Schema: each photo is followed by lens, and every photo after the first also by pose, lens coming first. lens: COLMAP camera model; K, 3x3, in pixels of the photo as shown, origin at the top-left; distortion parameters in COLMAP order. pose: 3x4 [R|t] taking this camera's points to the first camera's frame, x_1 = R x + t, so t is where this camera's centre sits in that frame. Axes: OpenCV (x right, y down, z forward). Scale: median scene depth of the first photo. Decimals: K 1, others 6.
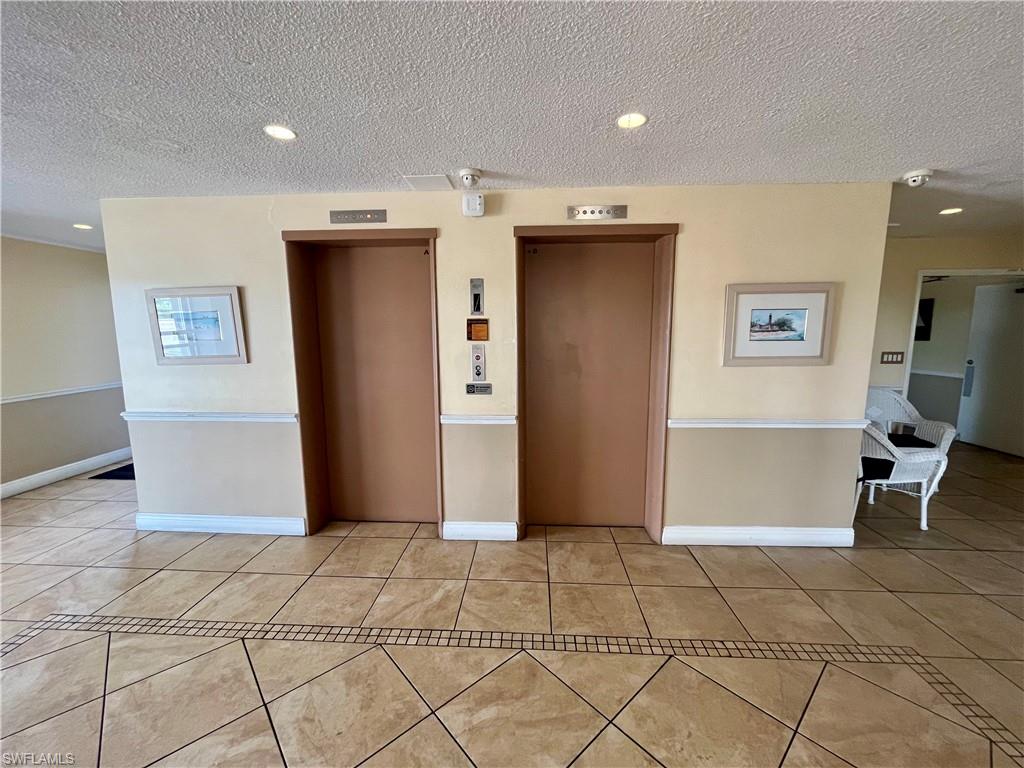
lens RADIAL K [[416.3, 0, 510.2], [0, 416.3, 386.5], [0, 0, 1]] dist [-0.003249, 0.000387]
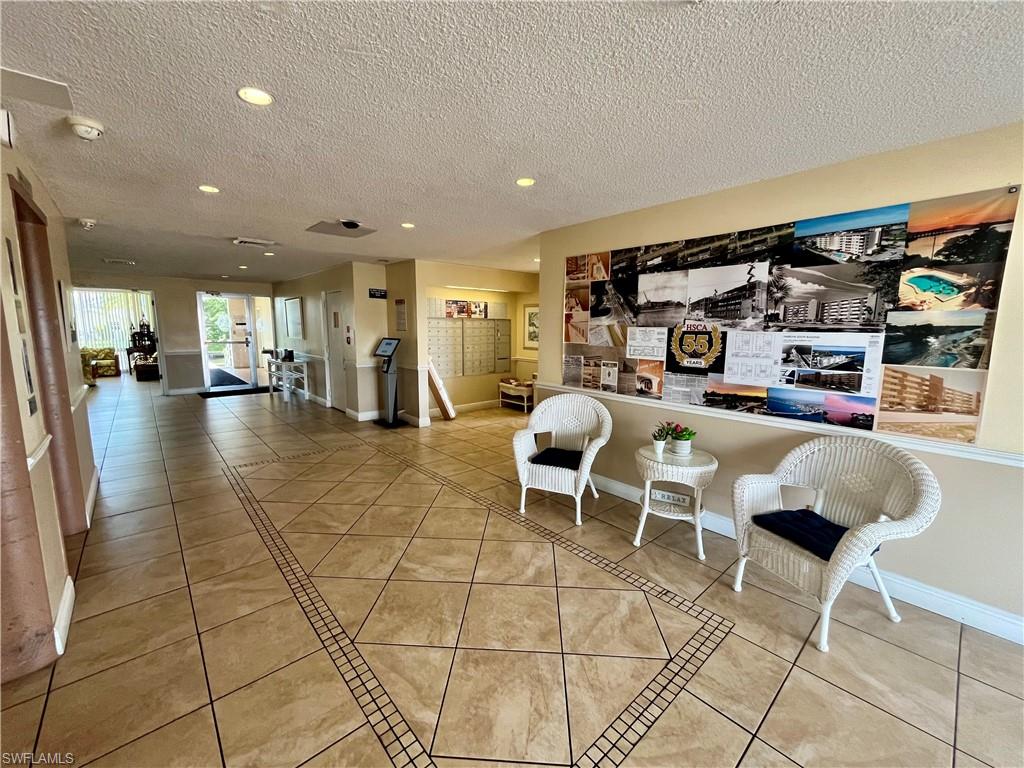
lens RADIAL K [[416.3, 0, 515.4], [0, 416.3, 383.0], [0, 0, 1]] dist [-0.003249, 0.000387]
pose [[-0.715815, -0.094057, 0.691926, -1.513745], [0.094716, 0.968652, 0.229659, -0.152982], [-0.691836, 0.229929, -0.684467, 1.255058]]
